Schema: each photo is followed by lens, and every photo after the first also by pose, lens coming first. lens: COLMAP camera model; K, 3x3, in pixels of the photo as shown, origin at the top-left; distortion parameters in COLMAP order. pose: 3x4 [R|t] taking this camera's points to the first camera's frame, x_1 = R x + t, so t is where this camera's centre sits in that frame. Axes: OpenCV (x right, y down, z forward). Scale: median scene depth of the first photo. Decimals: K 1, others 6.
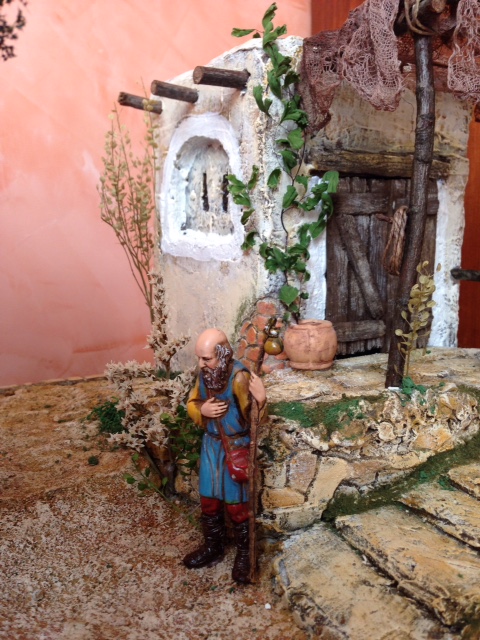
lens RADIAL K [[626.6, 0, 242.6], [0, 626.6, 321.6], [0, 0, 1]] dist [0.051243, -0.023090]
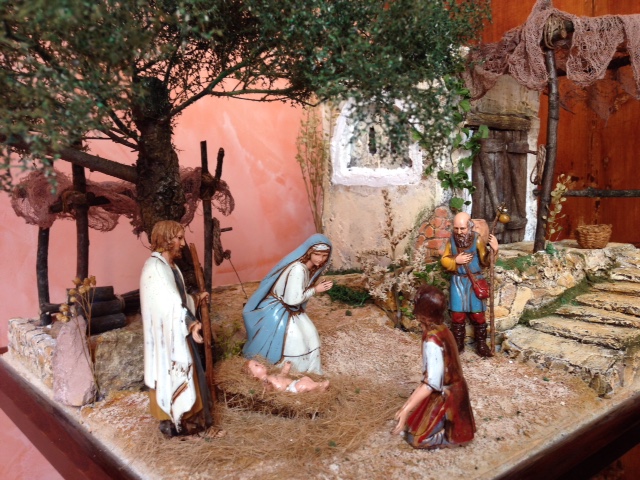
lens RADIAL K [[626.6, 0, 320.0], [0, 626.6, 240.0], [0, 0, 1]] dist [0.051243, -0.023090]
pose [[0.981513, -0.033404, 0.188457, -0.550015], [0.045559, 0.997126, -0.060539, 0.125944], [-0.185893, 0.068005, 0.980214, -0.457143]]
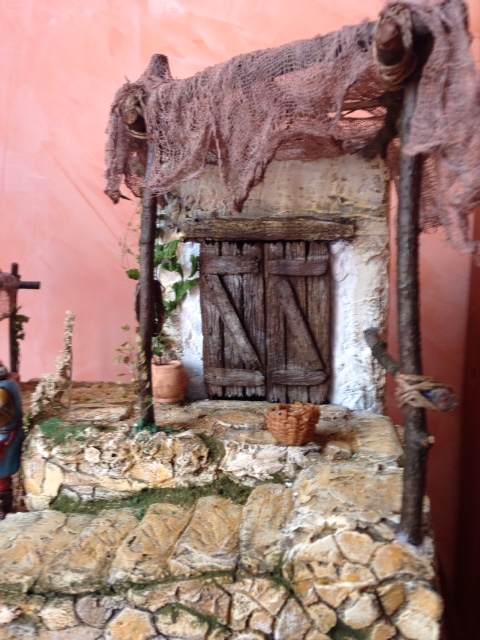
lens RADIAL K [[626.6, 0, 242.6], [0, 626.6, 321.6], [0, 0, 1]] dist [0.051243, -0.023090]
pose [[0.771724, 0.091156, -0.629391, 0.952368], [-0.102419, 0.994570, 0.018465, -0.113472], [0.627656, 0.050212, 0.776870, 0.148955]]
